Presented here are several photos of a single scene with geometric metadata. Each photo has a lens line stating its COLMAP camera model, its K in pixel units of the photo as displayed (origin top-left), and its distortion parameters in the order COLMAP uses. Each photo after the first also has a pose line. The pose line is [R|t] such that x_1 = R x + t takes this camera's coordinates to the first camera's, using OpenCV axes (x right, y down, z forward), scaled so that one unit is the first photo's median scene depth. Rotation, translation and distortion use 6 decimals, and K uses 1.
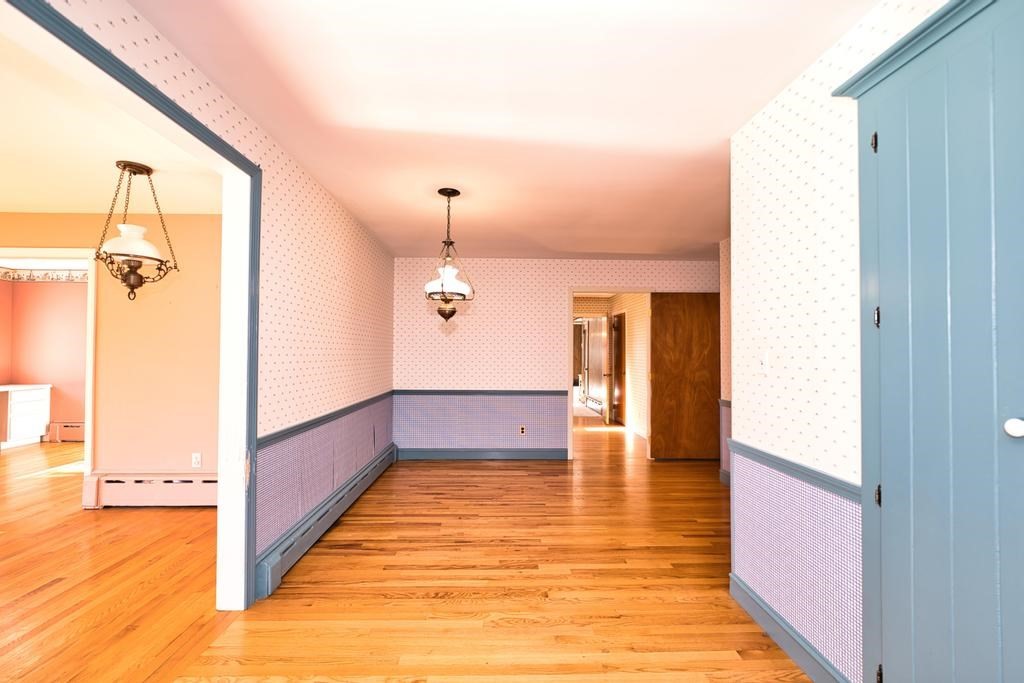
lens RADIAL K [[423.4, 0, 510.8], [0, 423.4, 346.8], [0, 0, 1]] dist [0.001956, 0.000422]
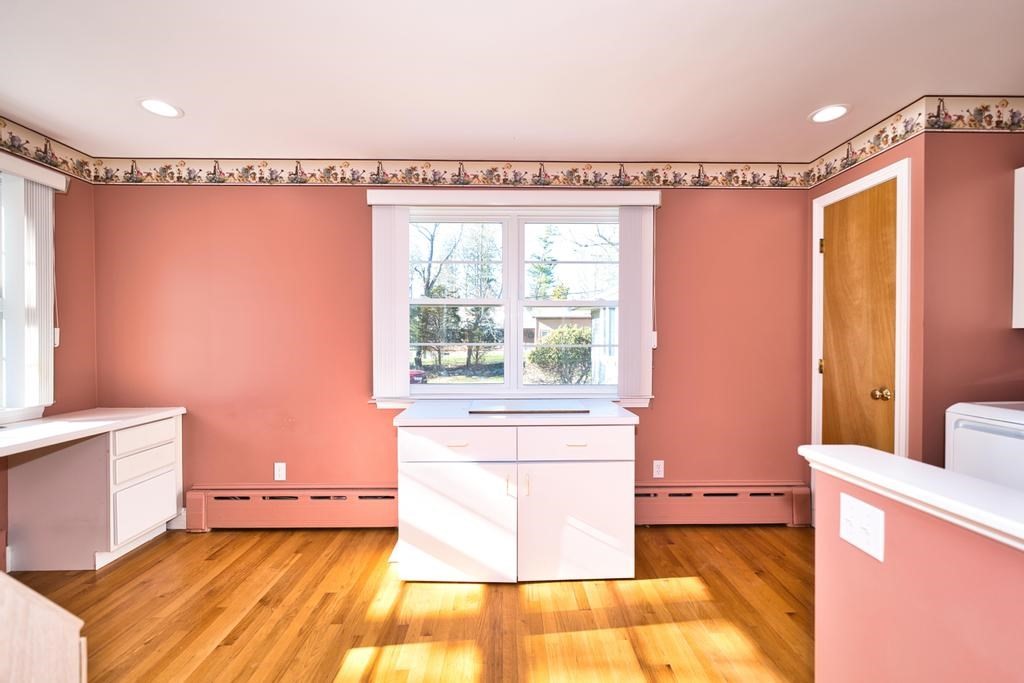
lens RADIAL K [[423.4, 0, 510.5], [0, 423.4, 342.8], [0, 0, 1]] dist [0.001956, 0.000422]
pose [[0.999804, -0.008251, -0.018015, -1.600597], [0.008678, 0.999680, 0.023746, 0.022976], [0.017813, -0.023898, 0.999556, 1.217426]]
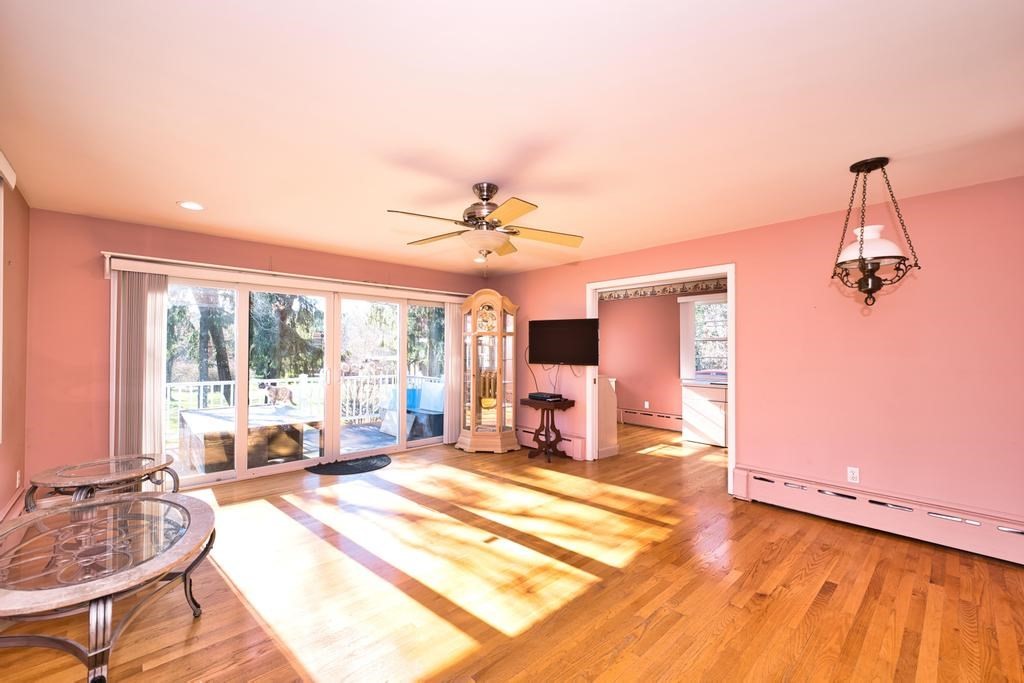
lens RADIAL K [[423.4, 0, 510.6], [0, 423.4, 348.2], [0, 0, 1]] dist [0.001956, 0.000422]
pose [[0.656697, -0.009357, -0.754097, -0.697896], [0.017236, 0.999848, 0.002603, -0.031617], [0.753958, -0.014707, 0.656758, -0.214977]]
